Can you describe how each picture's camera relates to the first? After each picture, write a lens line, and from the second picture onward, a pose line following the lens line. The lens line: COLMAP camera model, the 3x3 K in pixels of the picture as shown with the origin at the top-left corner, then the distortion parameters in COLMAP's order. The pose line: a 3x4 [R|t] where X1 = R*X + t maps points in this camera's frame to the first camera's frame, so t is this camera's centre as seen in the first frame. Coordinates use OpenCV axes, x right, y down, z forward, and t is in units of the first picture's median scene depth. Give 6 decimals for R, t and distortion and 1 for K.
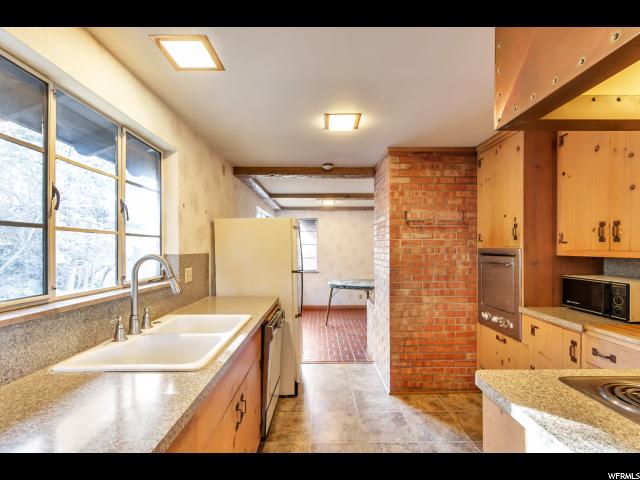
lens RADIAL K [[287.0, 0, 321.5], [0, 287.0, 245.6], [0, 0, 1]] dist [-0.002695, -0.000405]
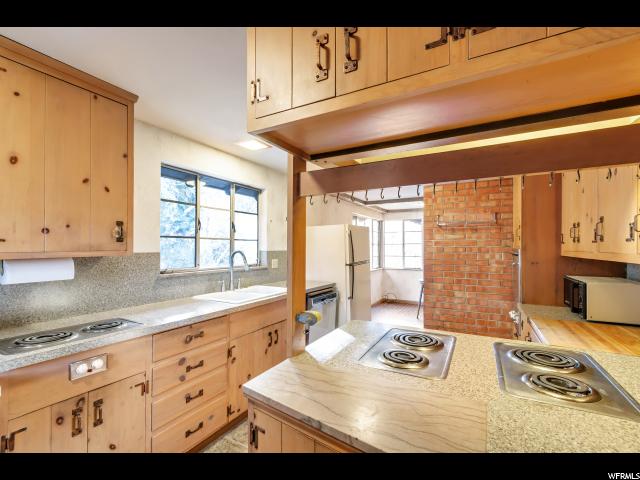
lens RADIAL K [[287.0, 0, 321.5], [0, 287.0, 245.6], [0, 0, 1]] dist [-0.002695, -0.000405]
pose [[0.874933, 0.000392, -0.484244, 0.439918], [0.001590, 0.999992, 0.003682, -0.004650], [0.484241, -0.003992, 0.874925, -0.225391]]
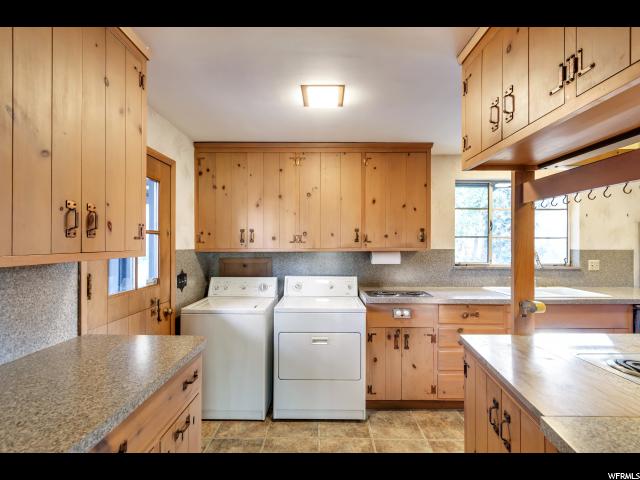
lens RADIAL K [[287.0, 0, 321.5], [0, 287.0, 245.6], [0, 0, 1]] dist [-0.002695, -0.000405]
pose [[-0.010772, 0.005666, -0.999926, 0.731579], [0.006963, 0.999960, 0.005591, -0.006199], [0.999918, -0.006902, -0.010811, -0.221496]]
